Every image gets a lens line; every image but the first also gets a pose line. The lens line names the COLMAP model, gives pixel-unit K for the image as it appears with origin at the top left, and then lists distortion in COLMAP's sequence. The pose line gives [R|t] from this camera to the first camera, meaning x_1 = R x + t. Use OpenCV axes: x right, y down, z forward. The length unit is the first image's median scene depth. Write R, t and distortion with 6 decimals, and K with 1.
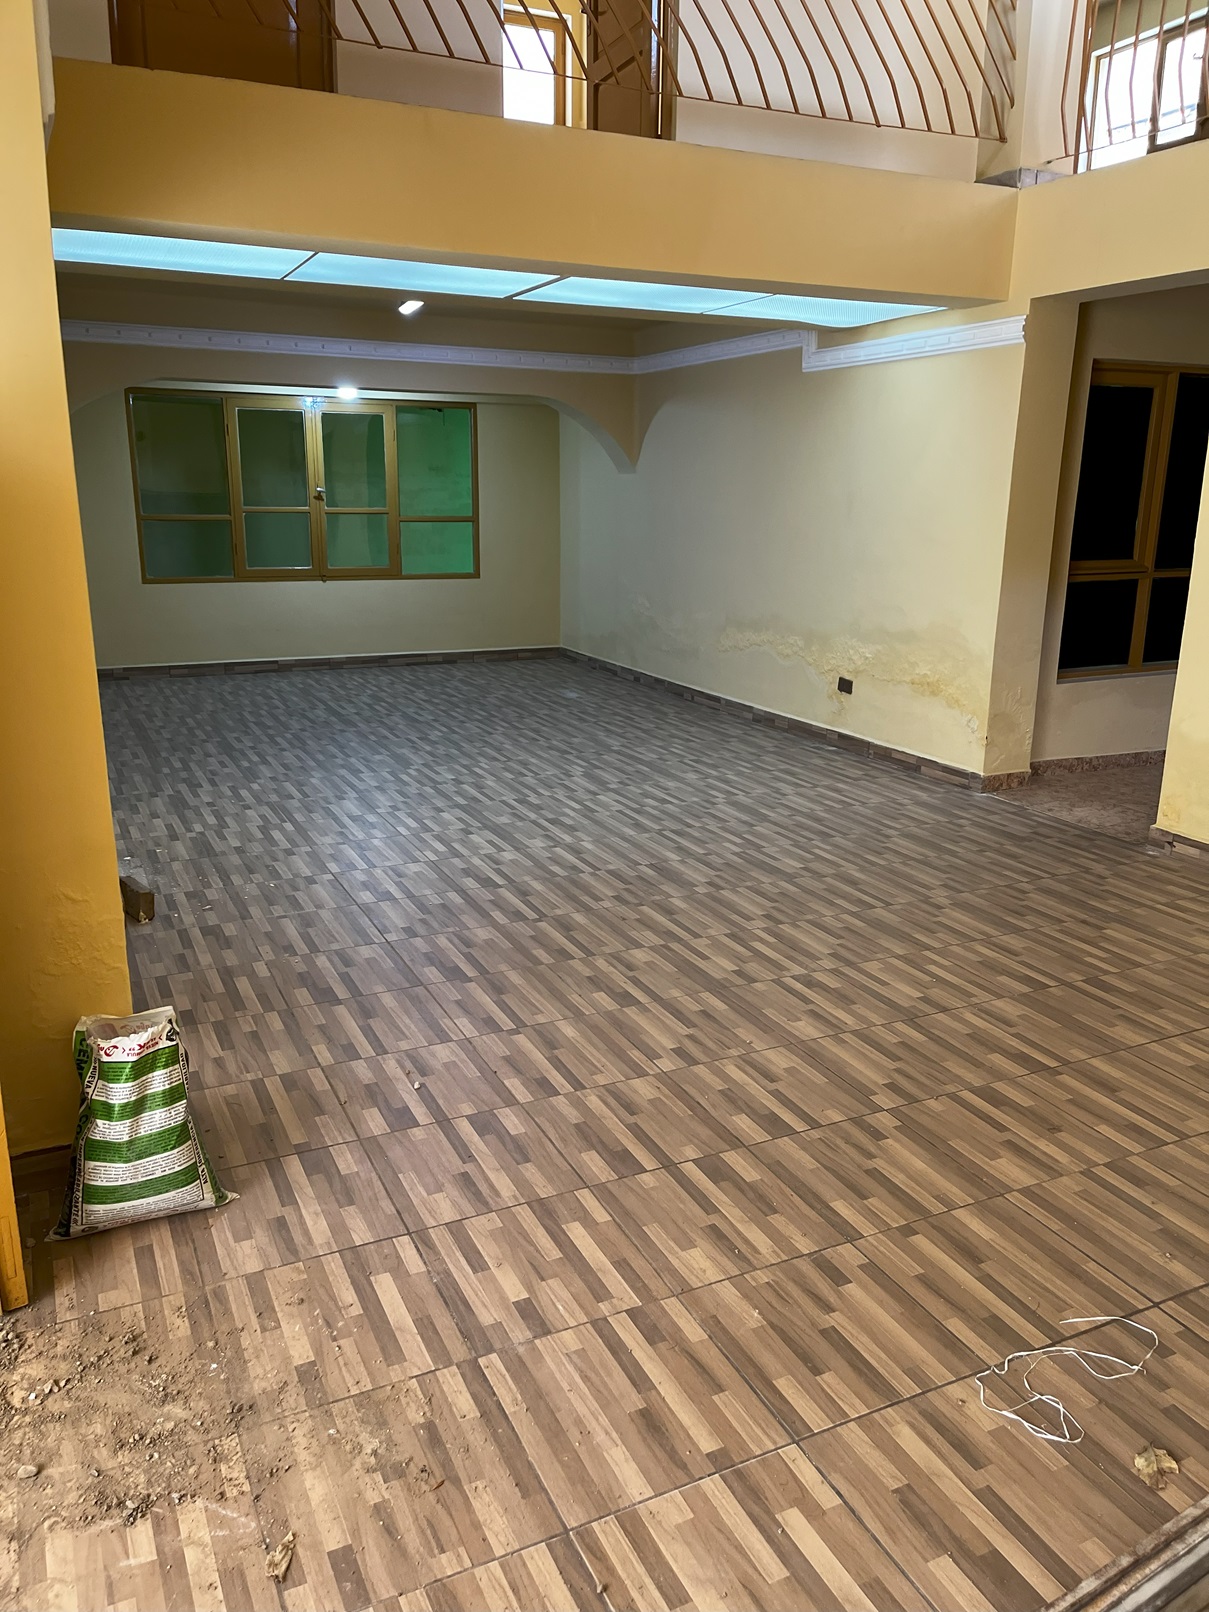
lens RADIAL K [[1219.7, 0, 605.6], [0, 1219.7, 805.7], [0, 0, 1]] dist [0.050276, -0.000443]
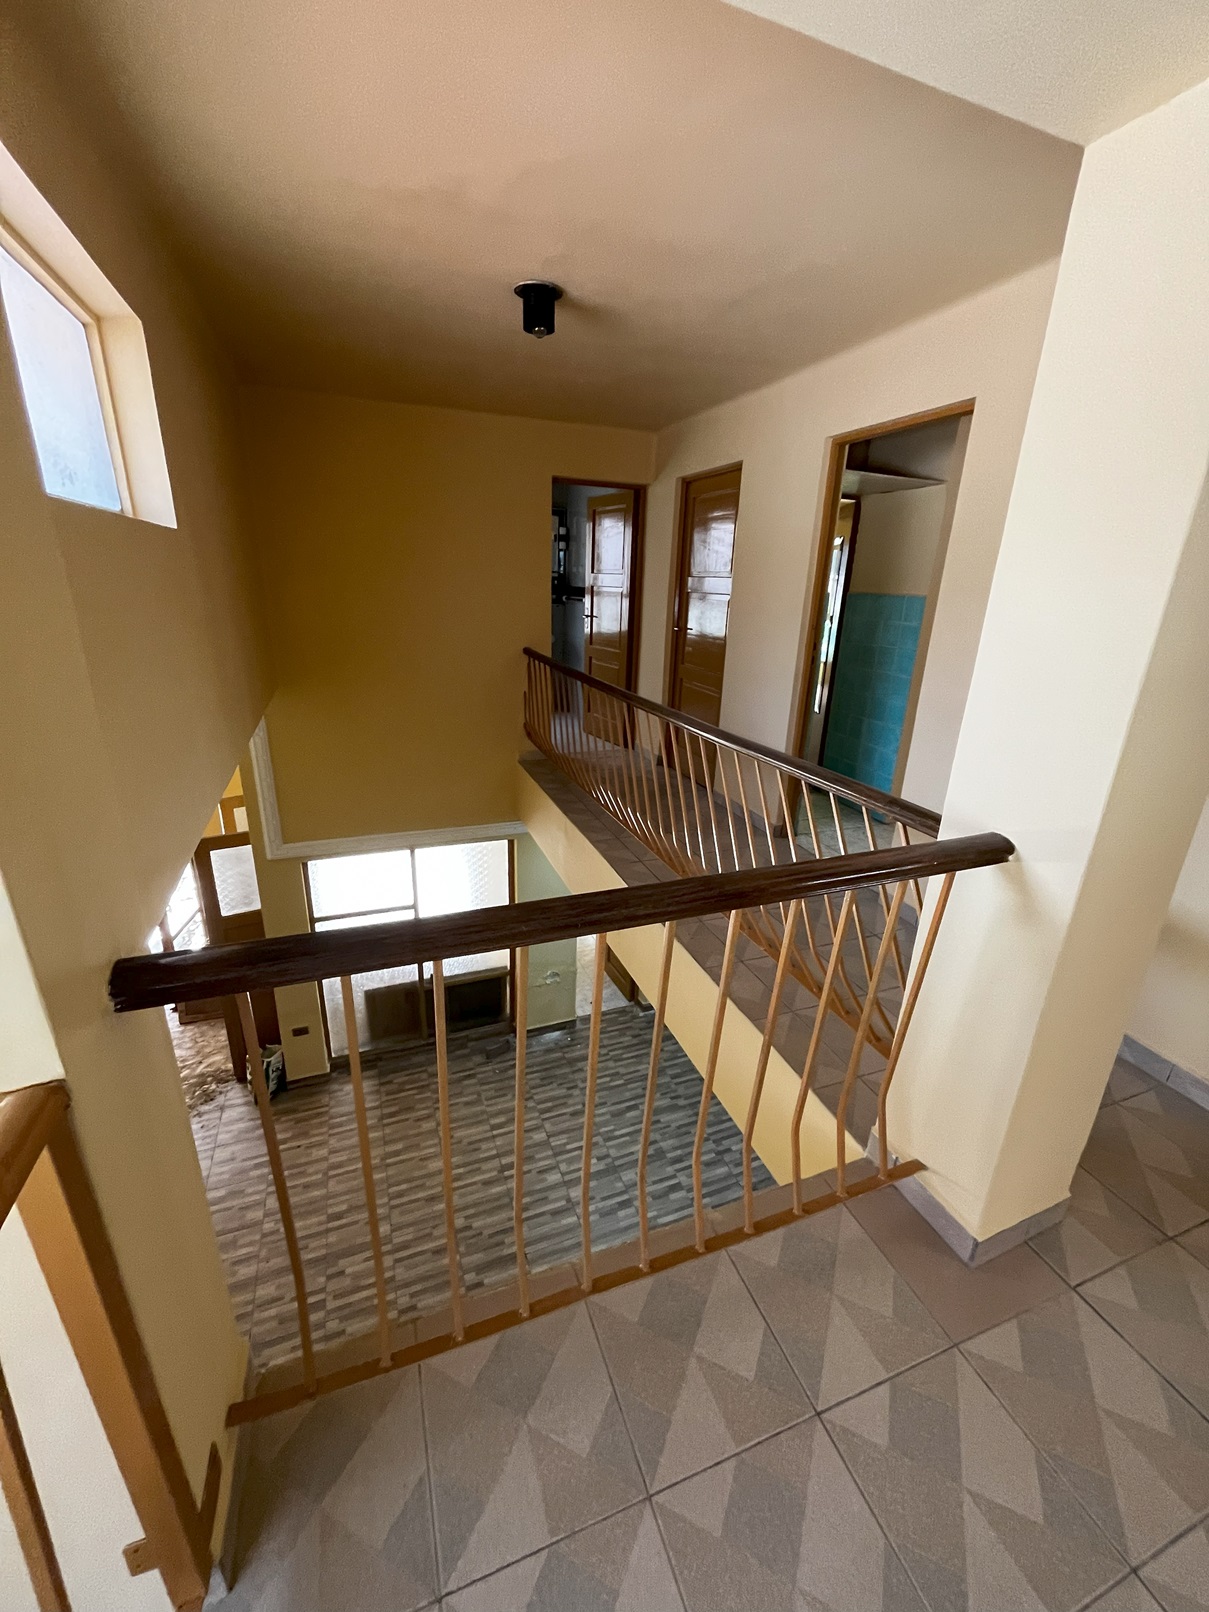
lens RADIAL K [[647.5, 0, 609.7], [0, 647.5, 810.3], [0, 0, 1]] dist [-0.002813, -0.000177]
pose [[-0.077632, 0.323930, -0.942891, 0.537376], [-0.278332, 0.901101, 0.332489, -0.663375], [0.957343, 0.288248, 0.020206, 0.765204]]
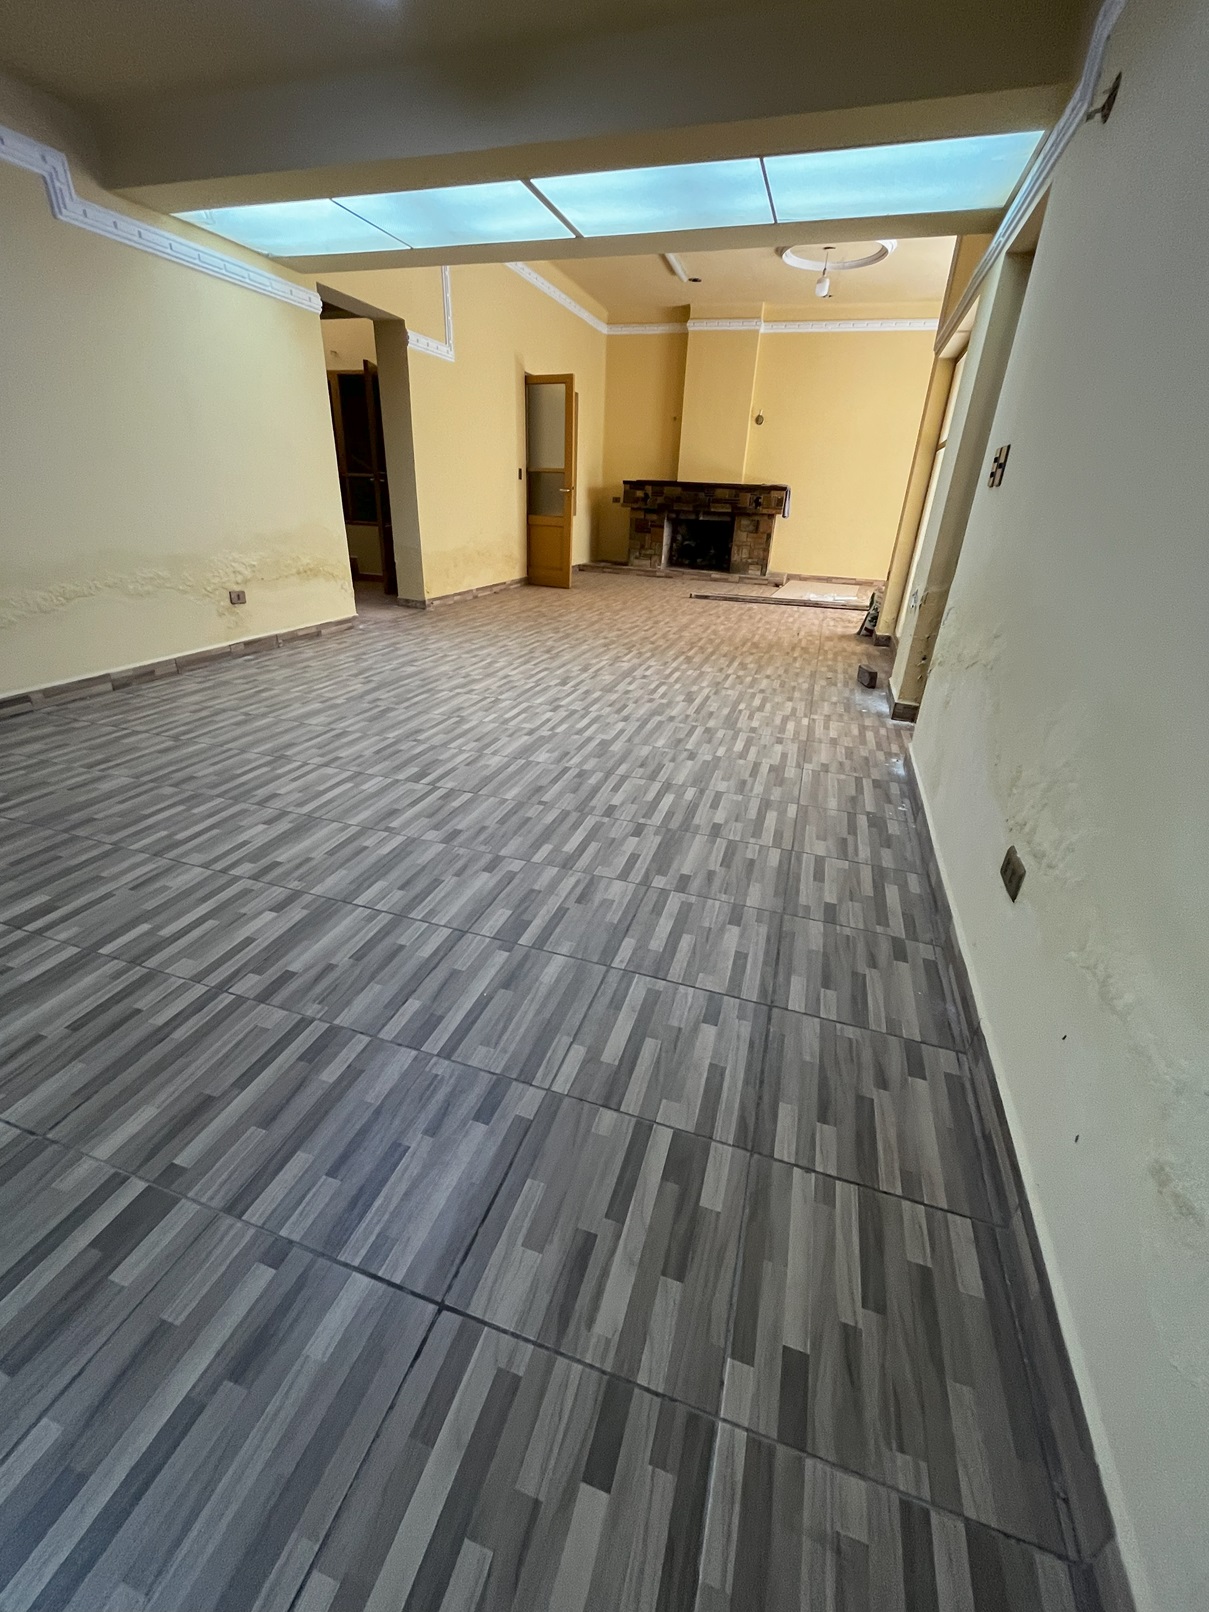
lens RADIAL K [[647.5, 0, 601.8], [0, 647.5, 804.9], [0, 0, 1]] dist [-0.002813, -0.000177]
pose [[-0.722733, -0.335159, 0.604421, -0.552282], [0.127900, 0.794577, 0.593539, -0.301560], [-0.679190, 0.506276, -0.531400, 1.390190]]
